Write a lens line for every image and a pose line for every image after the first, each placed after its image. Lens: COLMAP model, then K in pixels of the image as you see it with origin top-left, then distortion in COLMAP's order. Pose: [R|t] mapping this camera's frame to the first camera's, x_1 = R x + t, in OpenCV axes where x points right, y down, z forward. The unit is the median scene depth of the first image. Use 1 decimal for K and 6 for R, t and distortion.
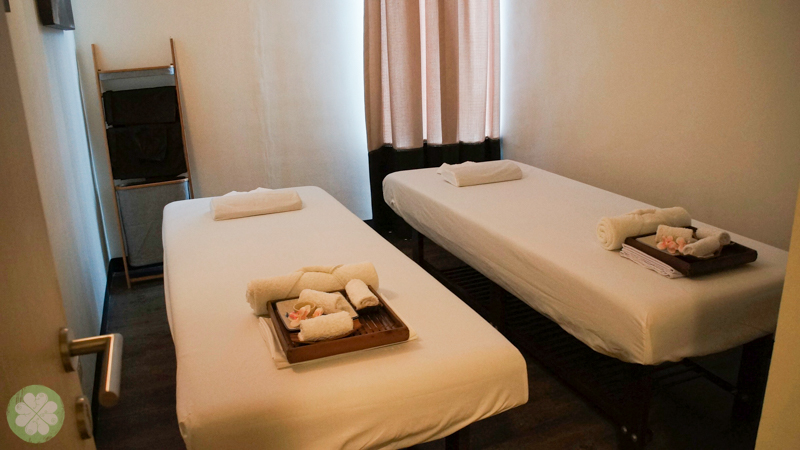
lens RADIAL K [[637.7, 0, 400.0], [0, 637.7, 225.0], [0, 0, 1]] dist [-0.096774, 0.002539]
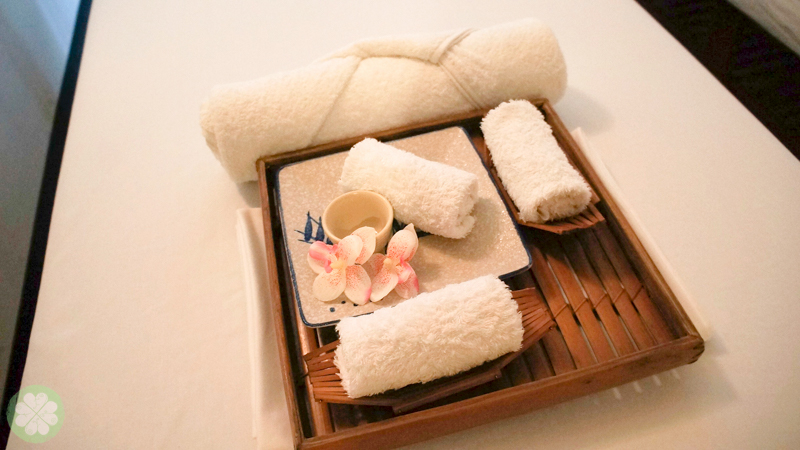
lens RADIAL K [[637.7, 0, 400.0], [0, 637.7, 225.0], [0, 0, 1]] dist [-0.096774, 0.002539]
pose [[0.990710, 0.054464, -0.124608, -0.084895], [0.019652, 0.849341, 0.527478, -0.032092], [0.134563, -0.525027, 0.840381, 0.694781]]
